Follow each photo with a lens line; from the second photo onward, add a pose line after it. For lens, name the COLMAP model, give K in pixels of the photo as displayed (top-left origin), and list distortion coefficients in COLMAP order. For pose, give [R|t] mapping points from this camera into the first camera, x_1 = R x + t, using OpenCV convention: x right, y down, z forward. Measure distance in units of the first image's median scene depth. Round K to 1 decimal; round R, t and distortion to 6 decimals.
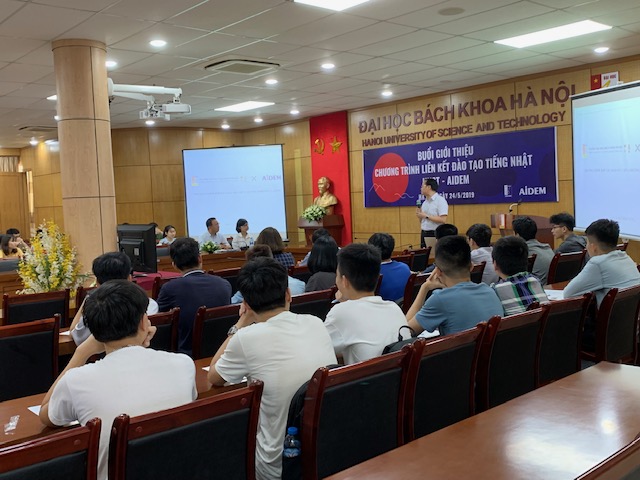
lens RADIAL K [[657.3, 0, 320.0], [0, 657.3, 240.0], [0, 0, 1]] dist [0.011603, -0.000757]
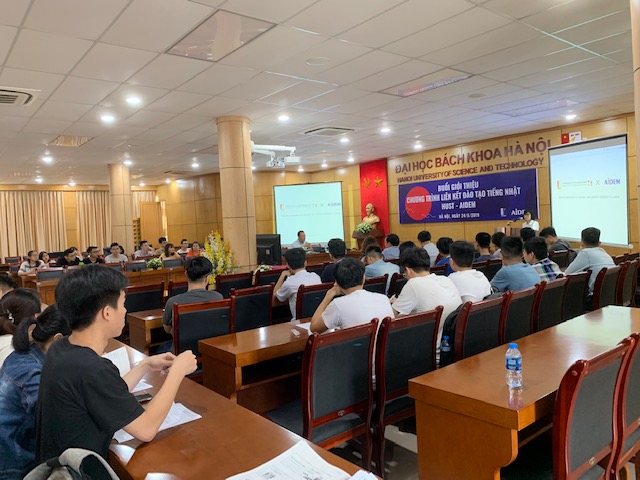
lens RADIAL K [[476.8, 0, 320.0], [0, 476.8, 240.0], [0, 0, 1]] dist [0.001914, -0.001833]
pose [[0.998906, -0.003340, -0.046634, -0.071461], [0.002409, 0.999797, -0.020016, 0.008412], [0.046691, 0.019882, 0.998711, -0.081138]]
